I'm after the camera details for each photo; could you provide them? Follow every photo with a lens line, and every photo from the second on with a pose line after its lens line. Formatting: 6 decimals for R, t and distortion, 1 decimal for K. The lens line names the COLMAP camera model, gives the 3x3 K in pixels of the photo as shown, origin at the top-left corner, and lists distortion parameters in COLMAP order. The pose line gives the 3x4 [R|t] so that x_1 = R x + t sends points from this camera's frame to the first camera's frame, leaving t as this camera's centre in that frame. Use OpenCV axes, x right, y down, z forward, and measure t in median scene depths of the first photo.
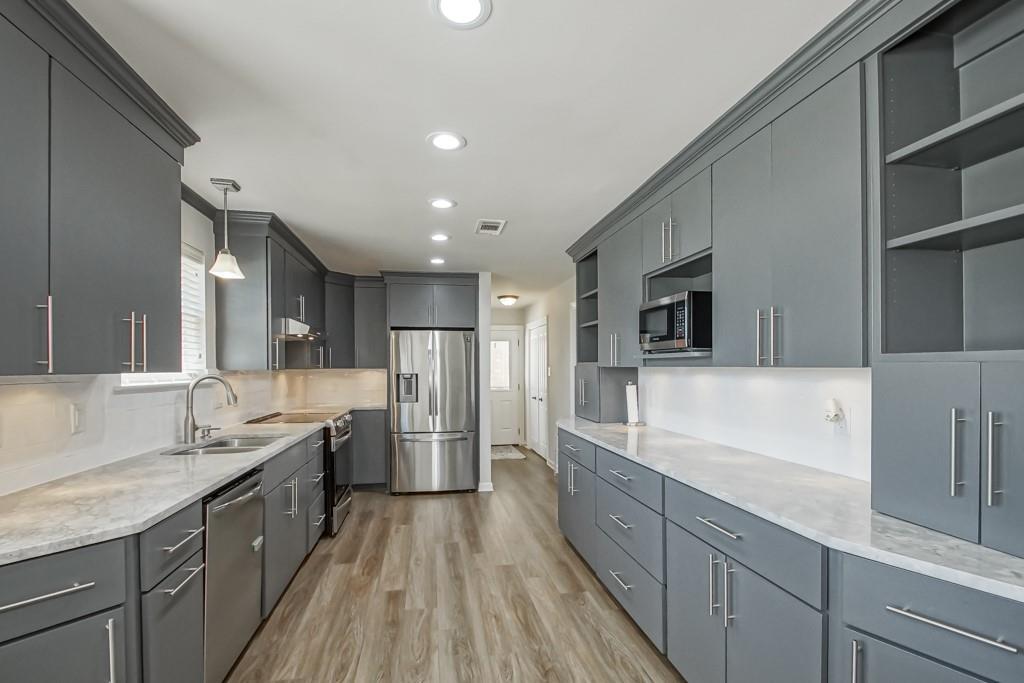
lens RADIAL K [[469.1, 0, 510.3], [0, 469.1, 373.3], [0, 0, 1]] dist [-0.001594, -0.000310]
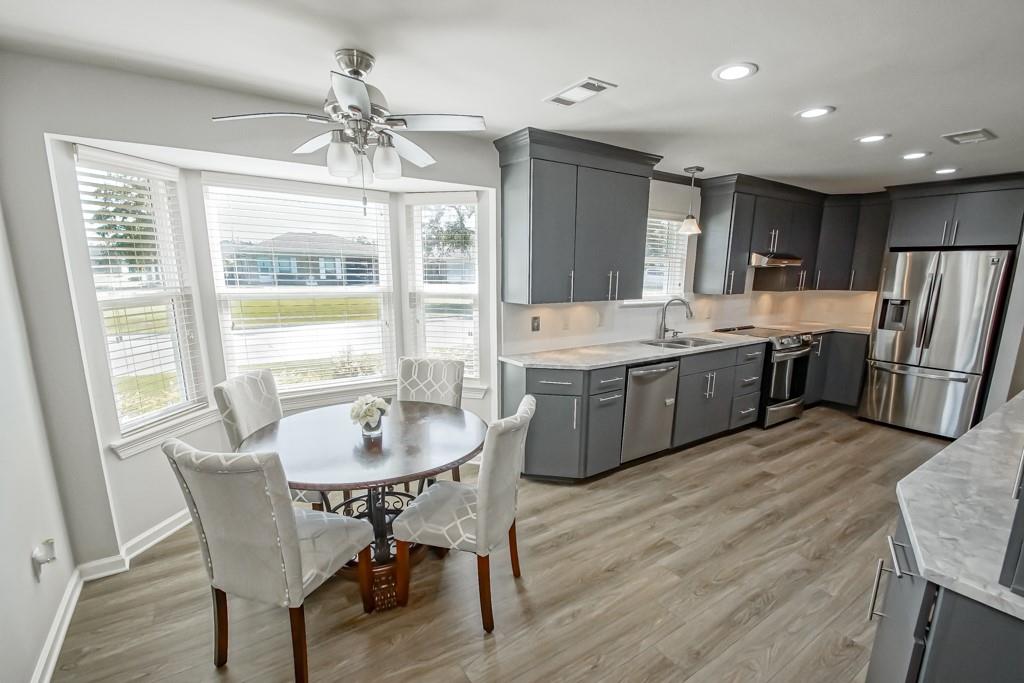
lens RADIAL K [[457.3, 0, 506.4], [0, 457.3, 365.6], [0, 0, 1]] dist [0.001210, -0.000147]
pose [[0.407273, 0.189840, -0.893358, 0.493285], [-0.017303, 0.979587, 0.200275, -0.064635], [0.913142, -0.066108, 0.402245, -0.146173]]
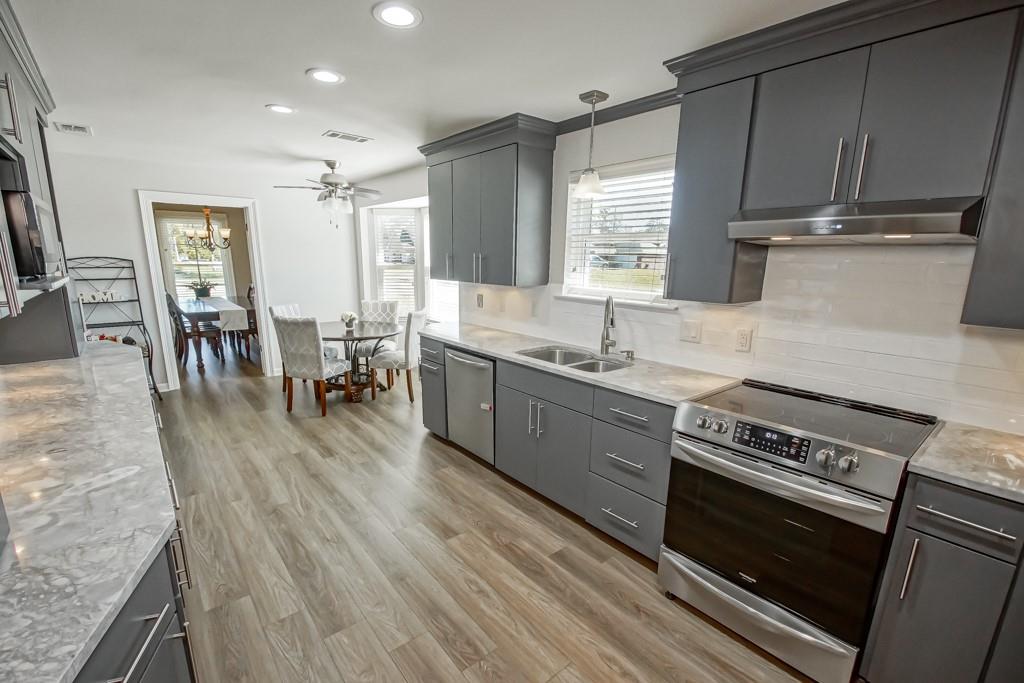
lens RADIAL K [[457.3, 0, 506.4], [0, 457.3, 365.6], [0, 0, 1]] dist [0.001210, -0.000147]
pose [[-0.875545, 0.100451, -0.472579, 0.048695], [-0.017593, 0.970869, 0.238963, -0.074369], [0.482817, 0.217537, -0.848272, 1.602573]]
